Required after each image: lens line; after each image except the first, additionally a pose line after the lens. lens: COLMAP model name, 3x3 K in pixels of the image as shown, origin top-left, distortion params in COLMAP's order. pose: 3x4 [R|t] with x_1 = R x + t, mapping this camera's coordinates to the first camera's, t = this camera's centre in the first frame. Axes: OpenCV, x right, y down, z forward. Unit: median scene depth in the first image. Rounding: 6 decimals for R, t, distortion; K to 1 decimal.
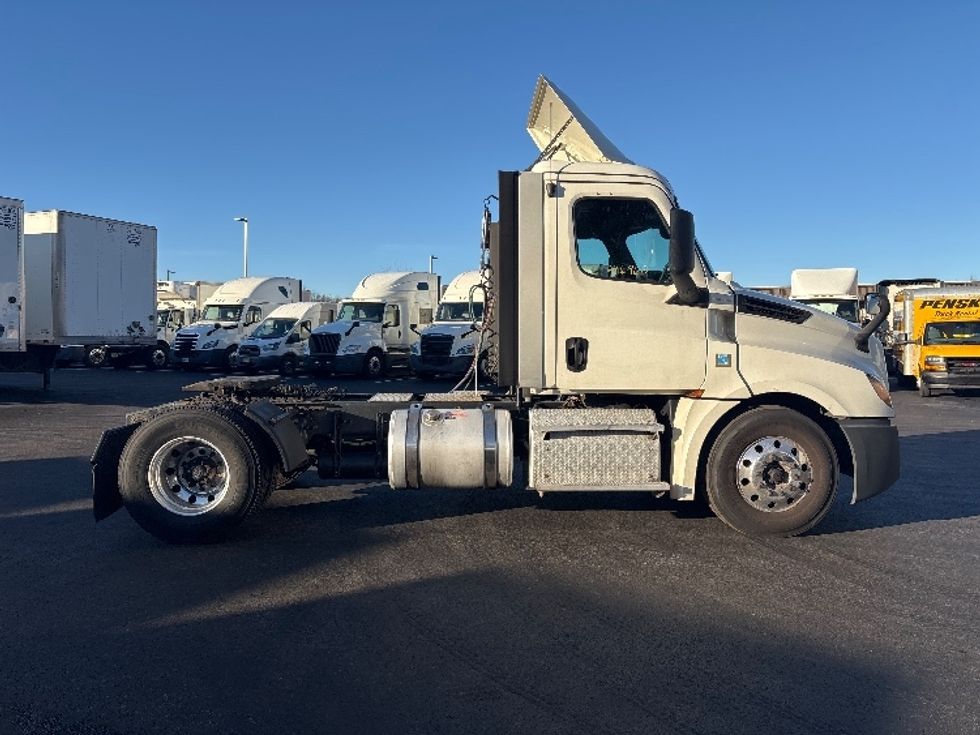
lens RADIAL K [[749.8, 0, 487.1], [0, 749.8, 371.3], [0, 0, 1]] dist [0.014267, 0.001546]
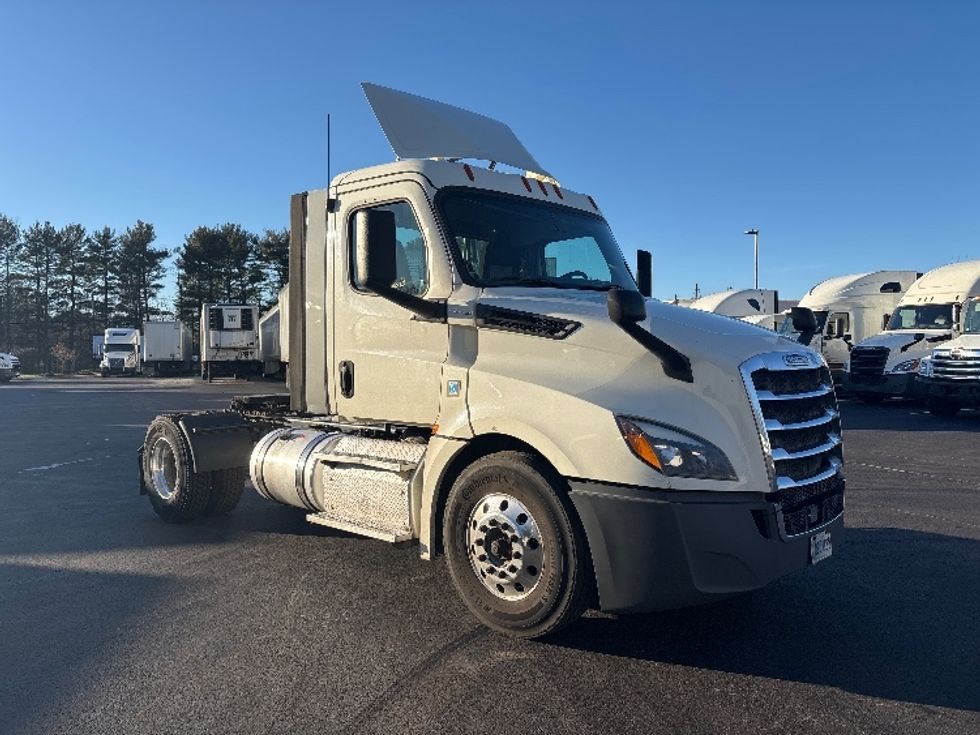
lens RADIAL K [[729.8, 0, 490.0], [0, 729.8, 367.5], [0, 0, 1]] dist [0.149262, -0.000850]
pose [[0.707125, 0.003856, -0.707078, 0.880404], [-0.019805, 0.999701, -0.014354, -0.026632], [0.706811, 0.024154, 0.706990, 0.479163]]
